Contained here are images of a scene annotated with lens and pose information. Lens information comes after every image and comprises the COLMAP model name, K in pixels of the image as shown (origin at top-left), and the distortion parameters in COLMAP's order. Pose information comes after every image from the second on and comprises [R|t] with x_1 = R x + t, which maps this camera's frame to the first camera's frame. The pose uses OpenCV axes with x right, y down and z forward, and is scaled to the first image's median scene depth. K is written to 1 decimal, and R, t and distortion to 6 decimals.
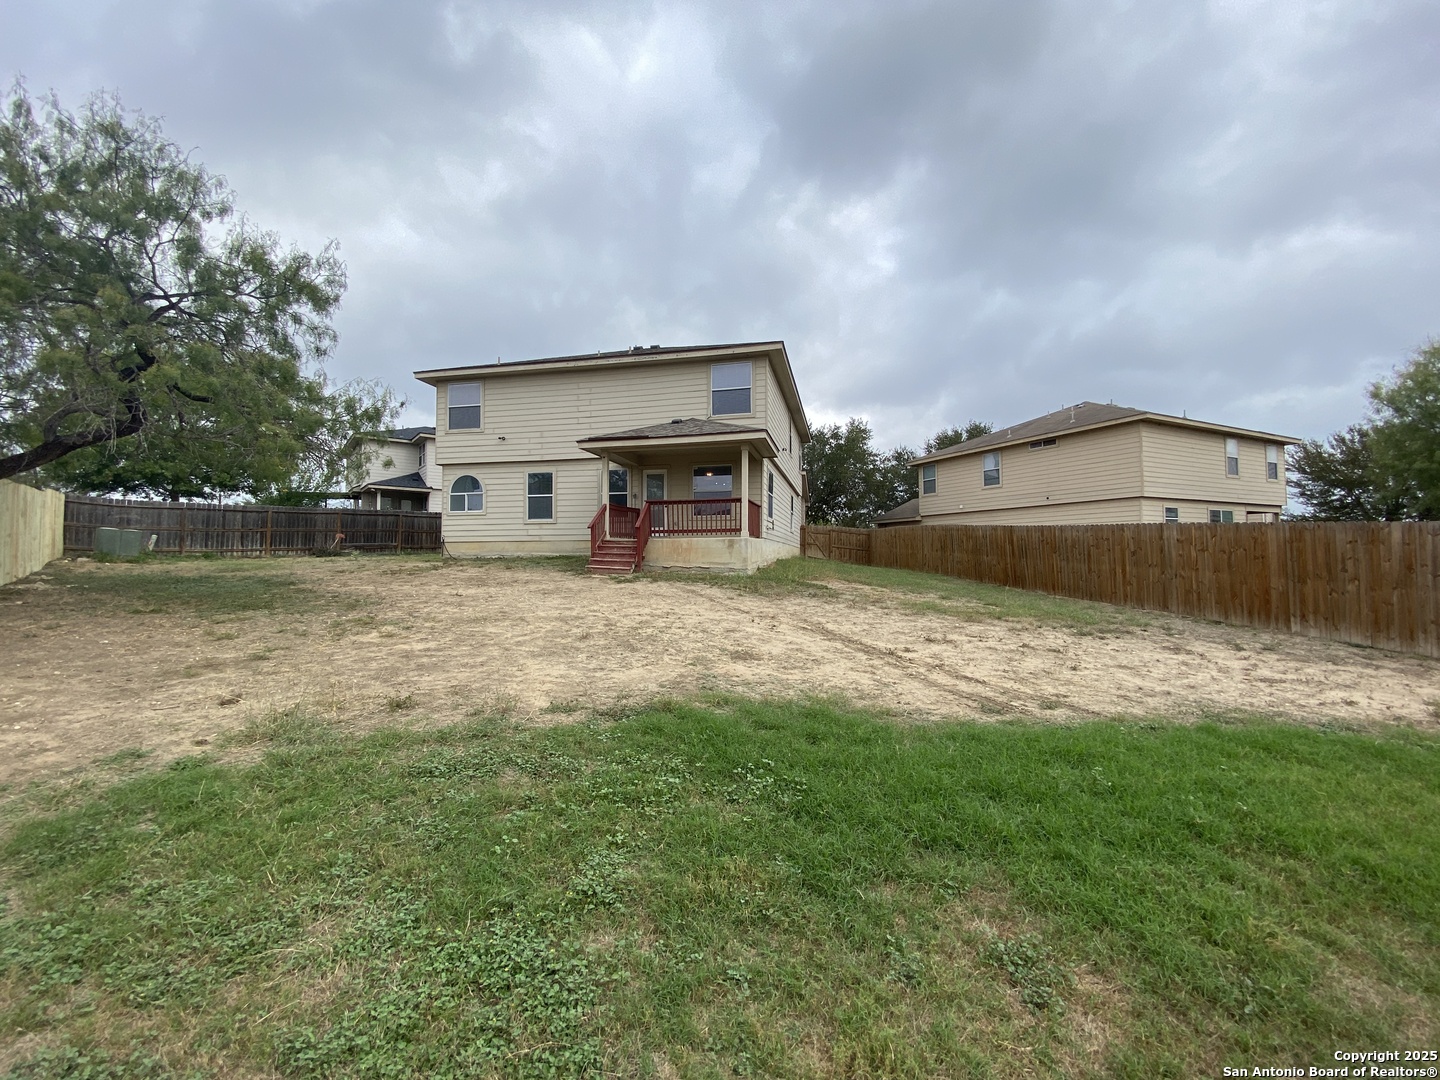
lens RADIAL K [[593.0, 0, 722.5], [0, 593.0, 533.1], [0, 0, 1]] dist [-0.018462, -0.002792]
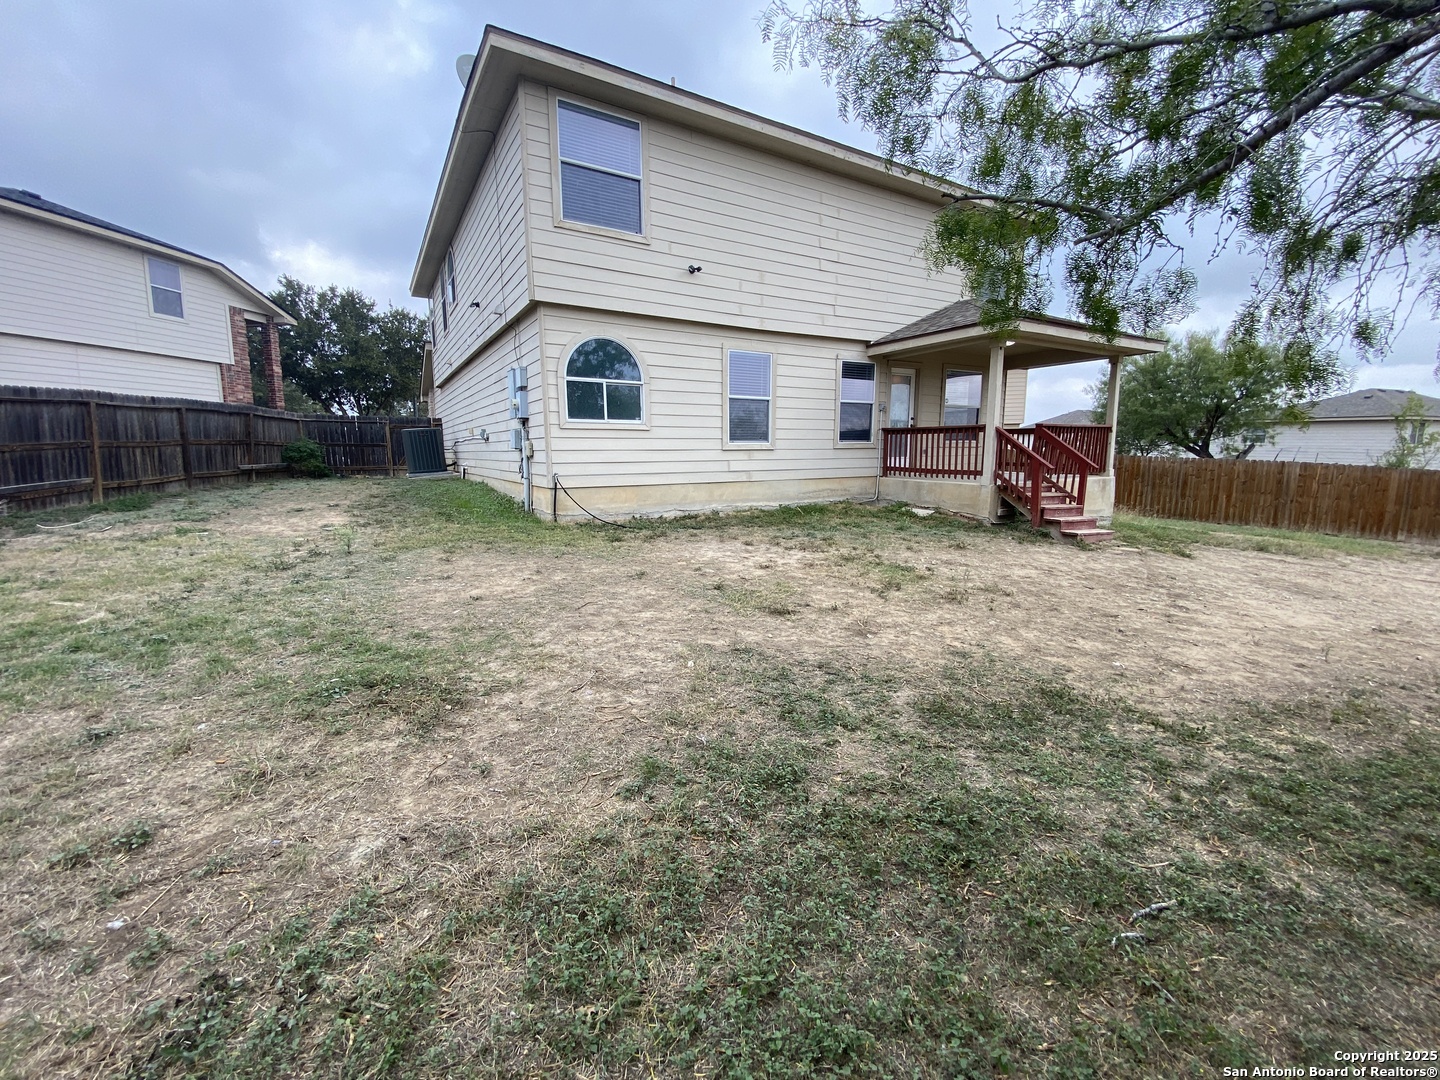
lens RADIAL K [[593.0, 0, 718.1], [0, 593.0, 543.6], [0, 0, 1]] dist [-0.018462, -0.002792]
pose [[0.722432, -0.111141, 0.682451, -0.708902], [-0.022914, 0.982607, 0.184279, -0.031049], [-0.691062, -0.148767, 0.707320, 0.616601]]
